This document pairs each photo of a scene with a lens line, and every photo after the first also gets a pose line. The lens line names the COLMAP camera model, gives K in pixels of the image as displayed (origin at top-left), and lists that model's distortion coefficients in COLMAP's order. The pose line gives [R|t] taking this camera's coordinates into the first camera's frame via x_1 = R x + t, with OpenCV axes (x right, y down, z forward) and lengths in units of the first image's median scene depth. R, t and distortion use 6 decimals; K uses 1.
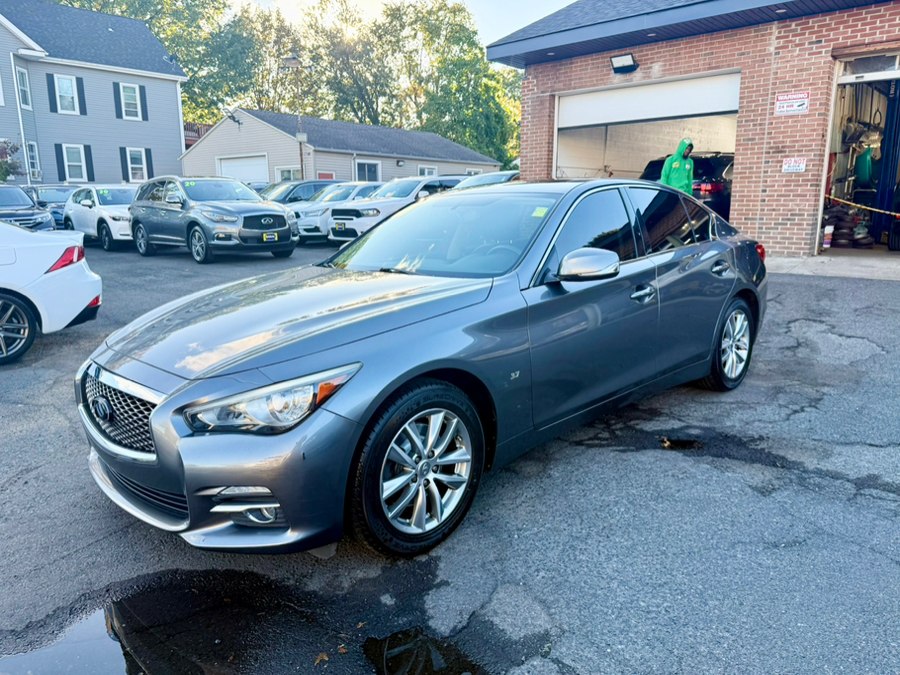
lens RADIAL K [[668.2, 0, 455.3], [0, 668.2, 344.6], [0, 0, 1]] dist [-0.002198, -0.013427]
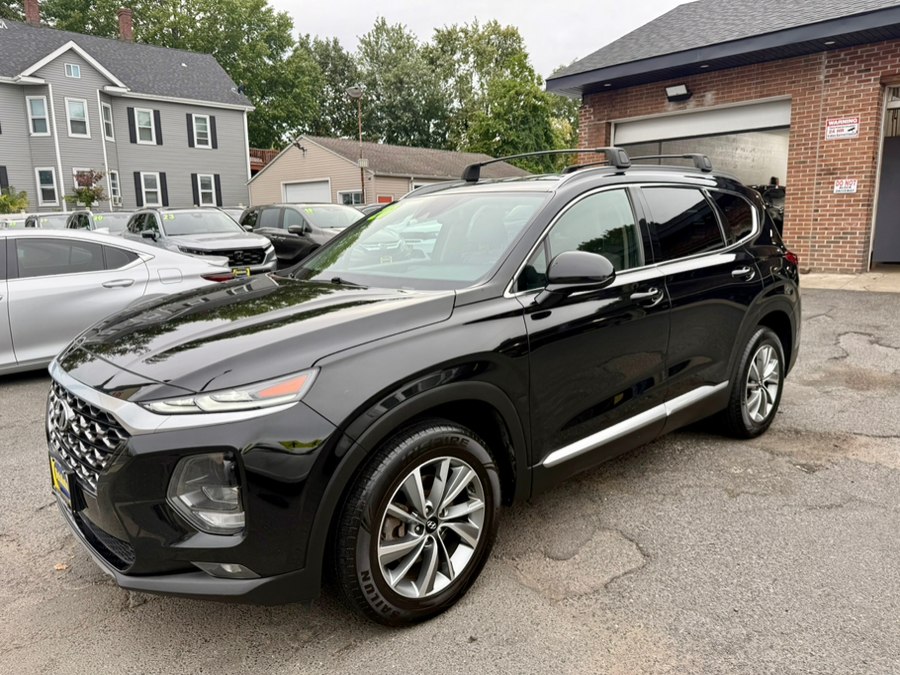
lens RADIAL K [[668.2, 0, 447.6], [0, 668.2, 342.1], [0, 0, 1]] dist [-0.002198, -0.013427]
pose [[0.996784, 0.000749, -0.080137, -0.029761], [-0.003004, 0.999603, -0.028018, 0.006593], [0.080084, 0.028169, 0.996390, -0.083175]]
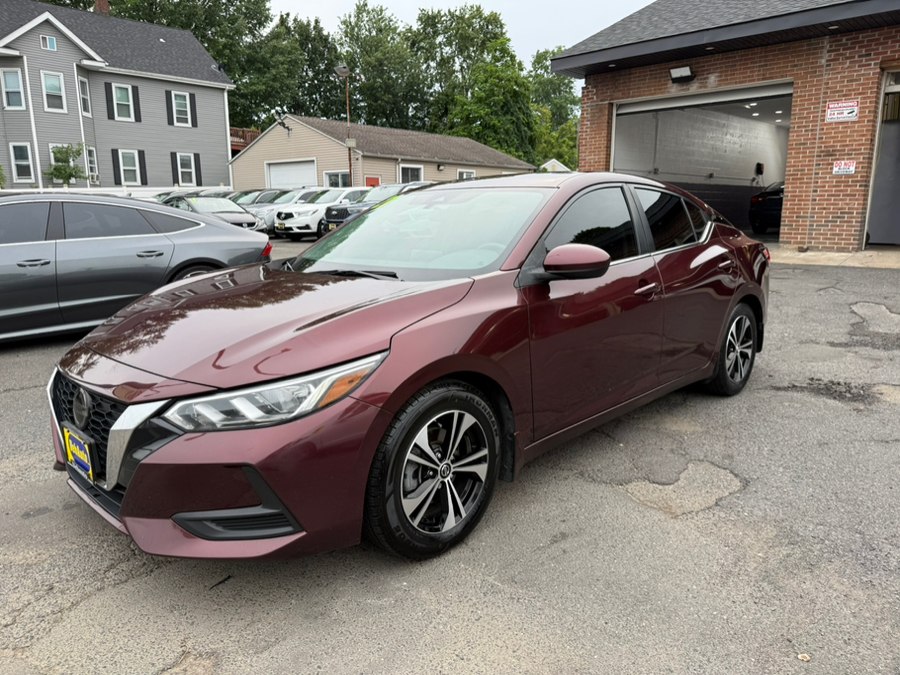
lens RADIAL K [[668.2, 0, 451.5], [0, 668.2, 342.3], [0, 0, 1]] dist [-0.002198, -0.013427]
pose [[0.999473, 0.006354, -0.031843, -0.093369], [-0.006650, 0.999936, -0.009171, 0.029820], [0.031783, 0.009378, 0.999451, -0.101966]]
